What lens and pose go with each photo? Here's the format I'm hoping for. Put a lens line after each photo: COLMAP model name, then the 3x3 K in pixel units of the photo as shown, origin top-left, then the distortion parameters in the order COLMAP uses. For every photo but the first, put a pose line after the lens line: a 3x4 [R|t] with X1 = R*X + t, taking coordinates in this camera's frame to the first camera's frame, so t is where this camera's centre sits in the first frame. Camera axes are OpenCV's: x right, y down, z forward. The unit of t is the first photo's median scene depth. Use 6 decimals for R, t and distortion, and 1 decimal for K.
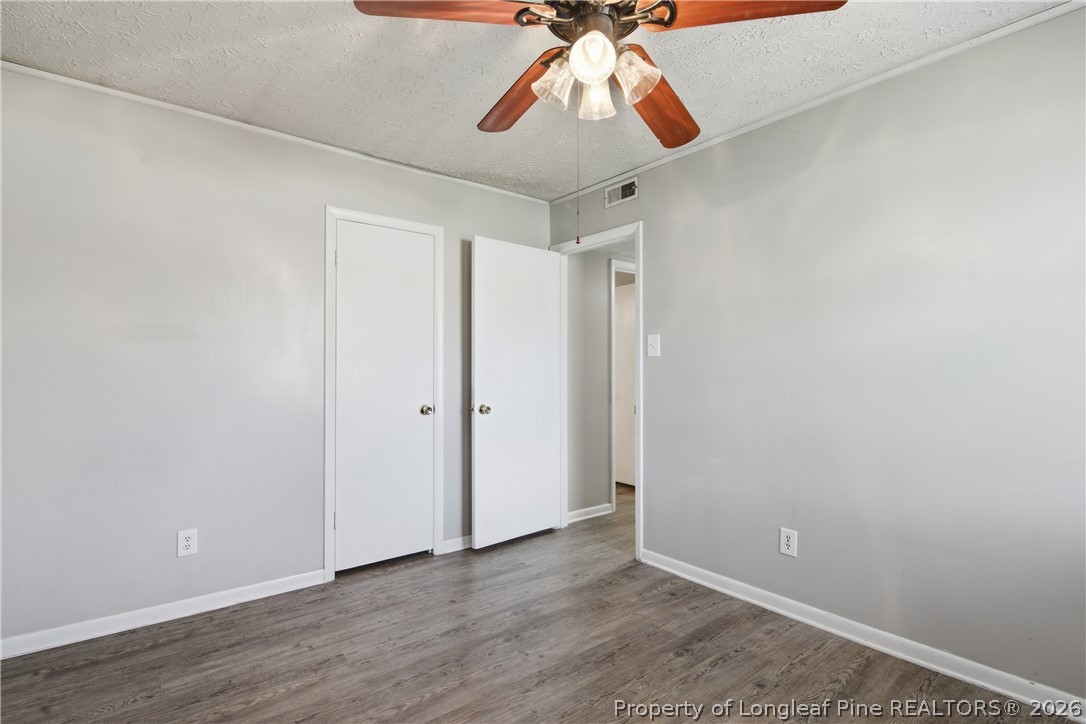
lens RADIAL K [[526.5, 0, 540.3], [0, 526.5, 363.5], [0, 0, 1]] dist [-0.003301, -0.002153]
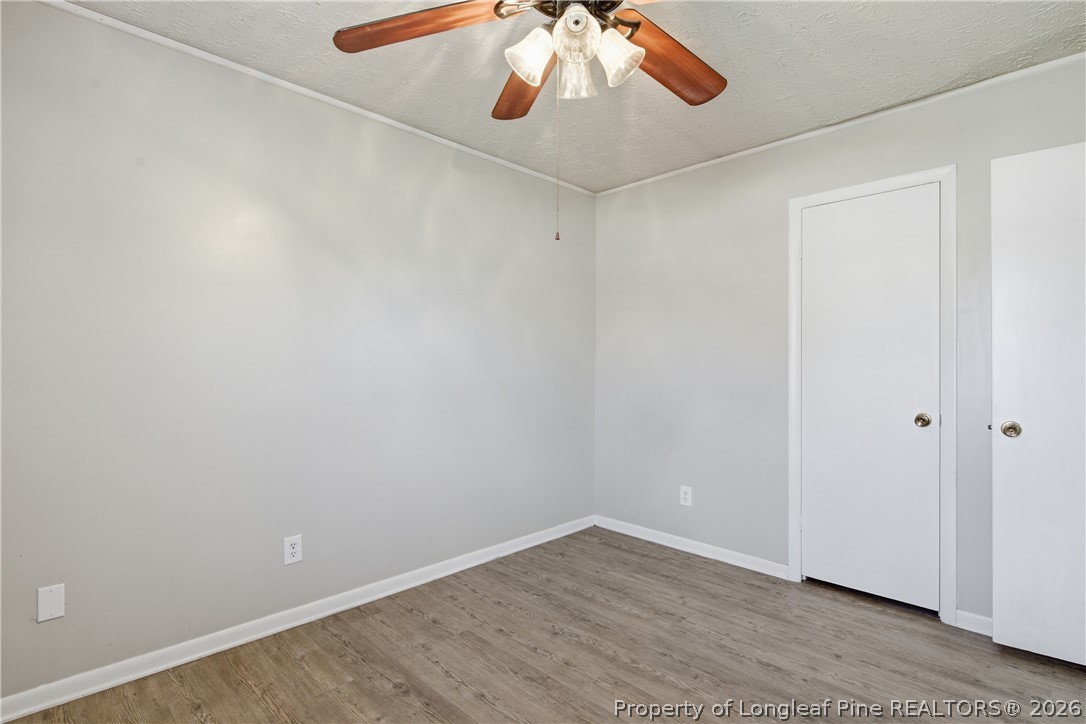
lens RADIAL K [[526.5, 0, 536.6], [0, 526.5, 363.1], [0, 0, 1]] dist [-0.003301, -0.002153]
pose [[0.098435, -0.005999, -0.995125, 0.804404], [0.009551, 0.999941, -0.005083, 0.011416], [0.995098, -0.009004, 0.098487, 0.650429]]
